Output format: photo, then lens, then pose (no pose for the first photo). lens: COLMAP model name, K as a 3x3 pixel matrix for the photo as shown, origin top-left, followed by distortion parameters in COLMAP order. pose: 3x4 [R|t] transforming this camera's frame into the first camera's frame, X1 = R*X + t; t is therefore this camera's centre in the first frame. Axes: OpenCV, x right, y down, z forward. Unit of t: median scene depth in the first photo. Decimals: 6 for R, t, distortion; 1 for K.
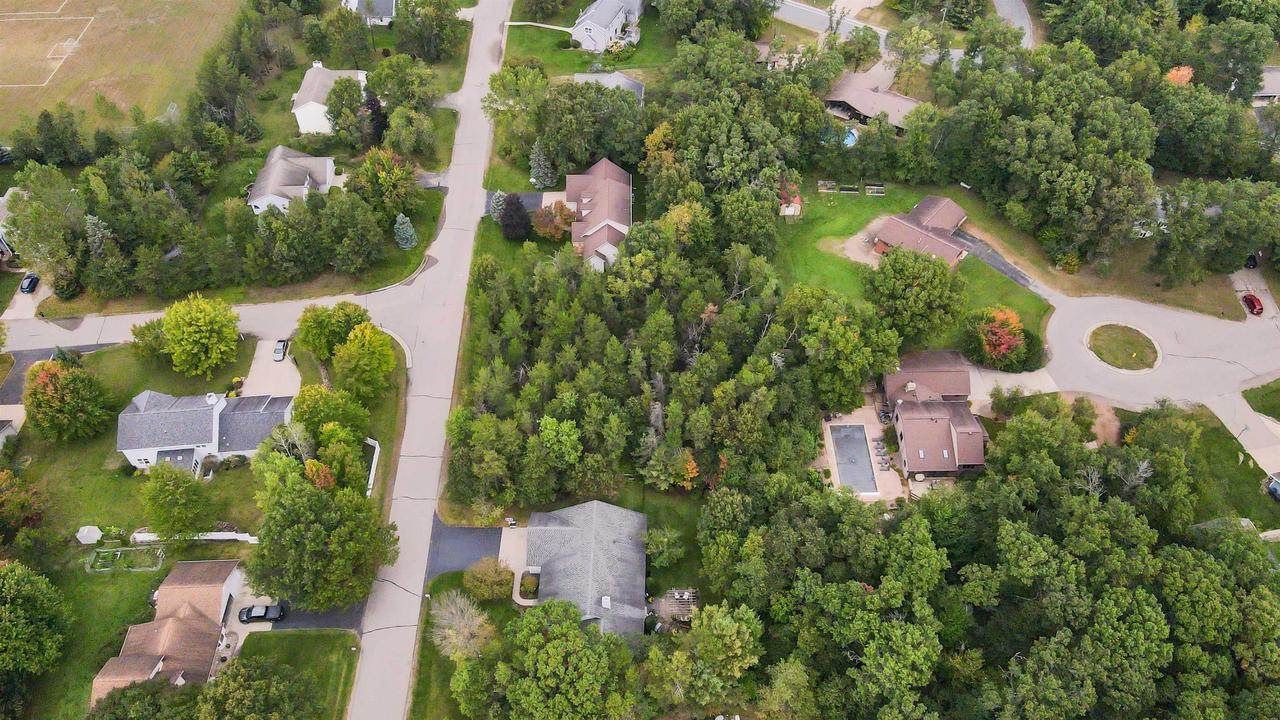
lens RADIAL K [[943.2, 0, 641.0], [0, 943.2, 352.4], [0, 0, 1]] dist [0.013545, 0.022625]
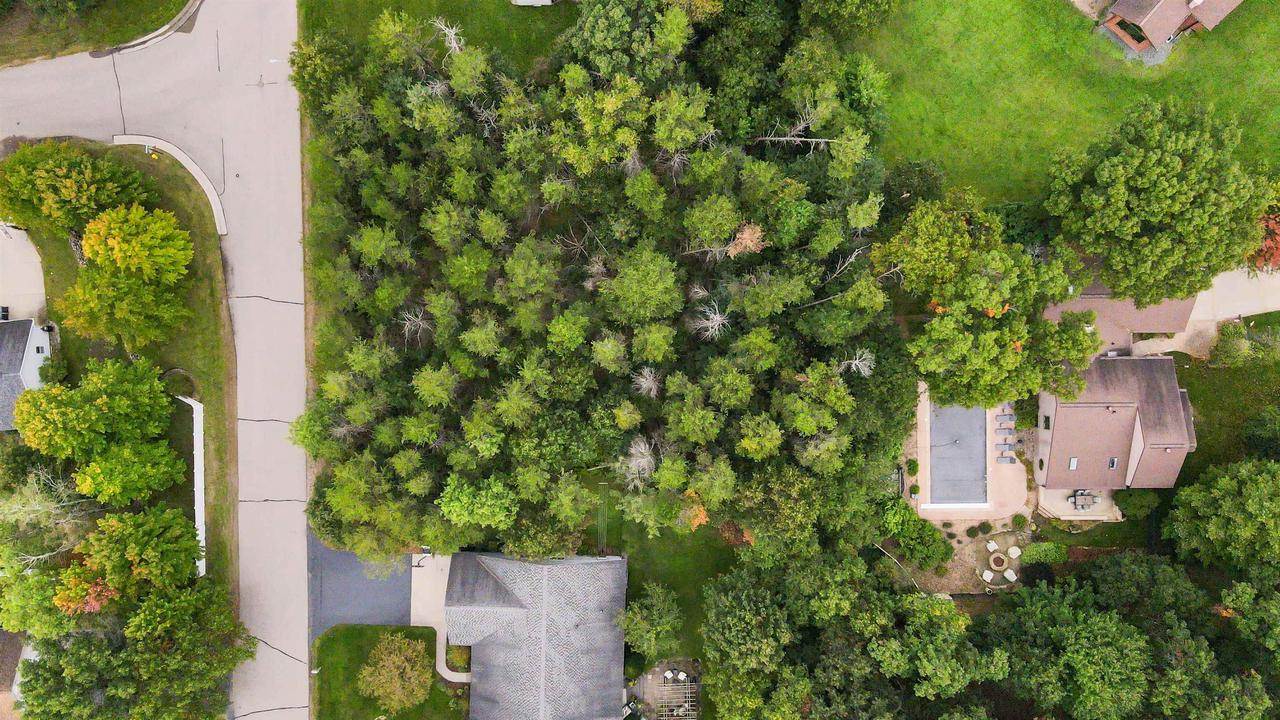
lens RADIAL K [[943.2, 0, 641.0], [0, 943.2, 352.4], [0, 0, 1]] dist [0.013545, 0.022625]
pose [[0.999941, 0.004165, -0.010032, 0.019960], [0.003602, 0.744133, 0.668021, -0.338141], [0.010248, -0.668018, 0.744074, 0.551649]]
